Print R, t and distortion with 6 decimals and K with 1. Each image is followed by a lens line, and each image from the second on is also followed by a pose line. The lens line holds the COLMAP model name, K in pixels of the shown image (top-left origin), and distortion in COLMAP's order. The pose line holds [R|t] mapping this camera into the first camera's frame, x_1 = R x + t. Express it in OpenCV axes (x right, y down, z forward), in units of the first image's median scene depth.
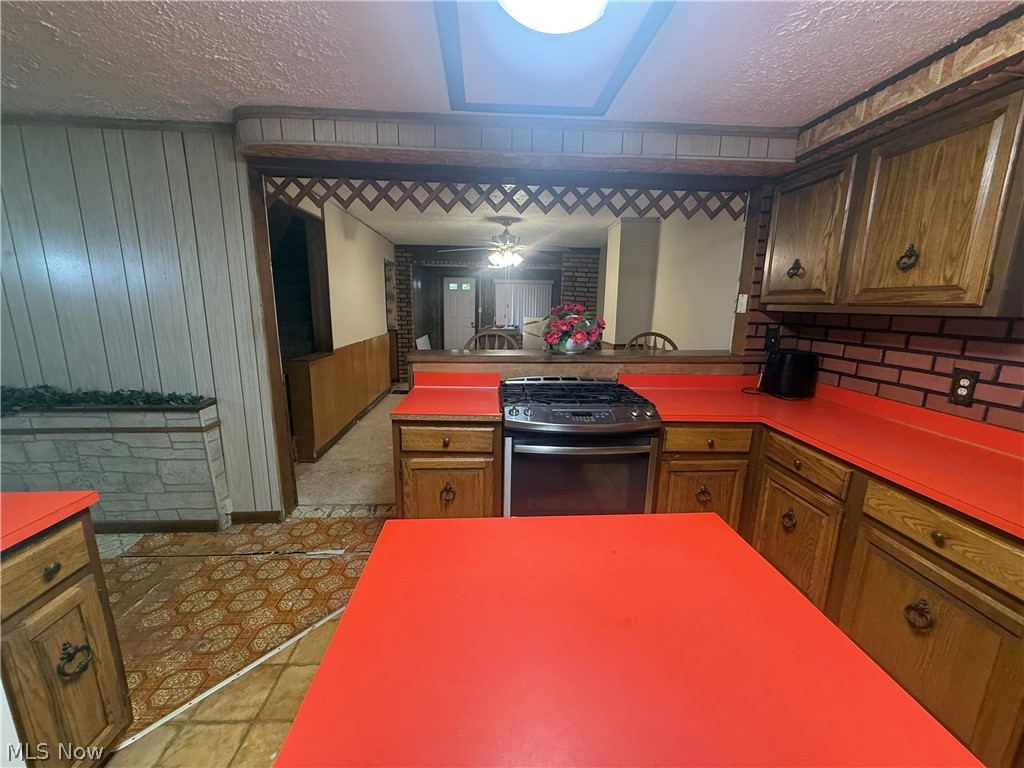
lens RADIAL K [[405.5, 0, 510.5], [0, 405.5, 384.9], [0, 0, 1]] dist [0.001996, -0.000465]
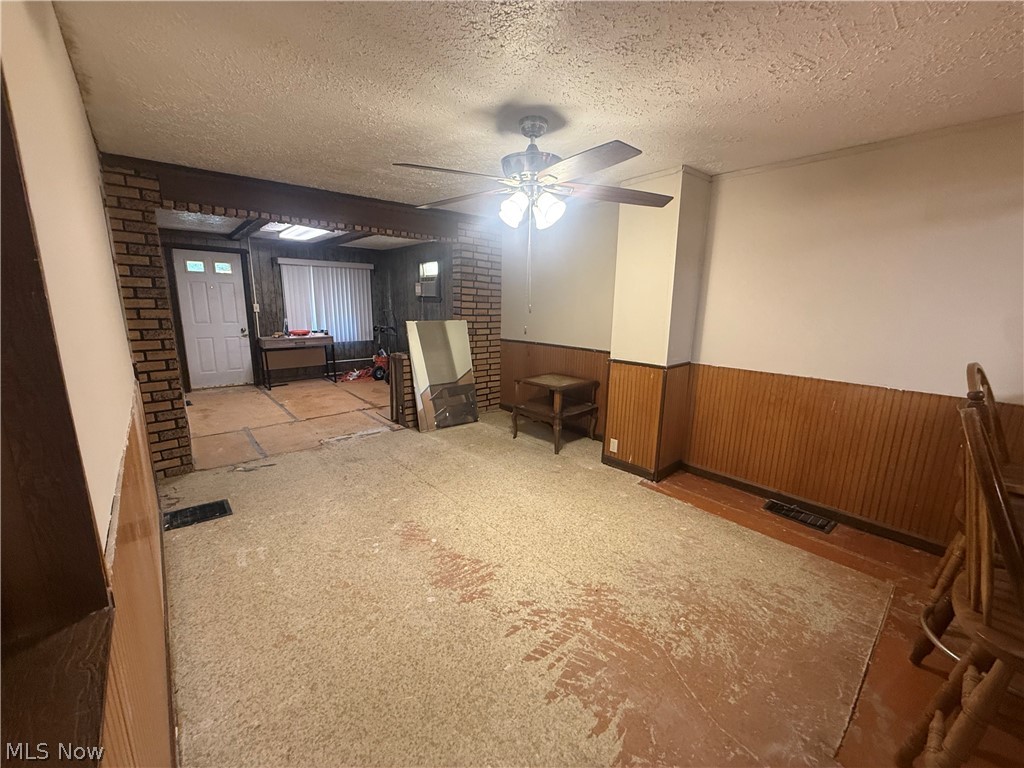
lens RADIAL K [[405.5, 0, 511.7], [0, 405.5, 382.4], [0, 0, 1]] dist [0.001996, -0.000465]
pose [[0.790872, -0.125100, 0.599059, -0.154111], [0.114710, 0.991837, 0.055684, -0.064993], [-0.601136, 0.024679, 0.798766, 0.295016]]
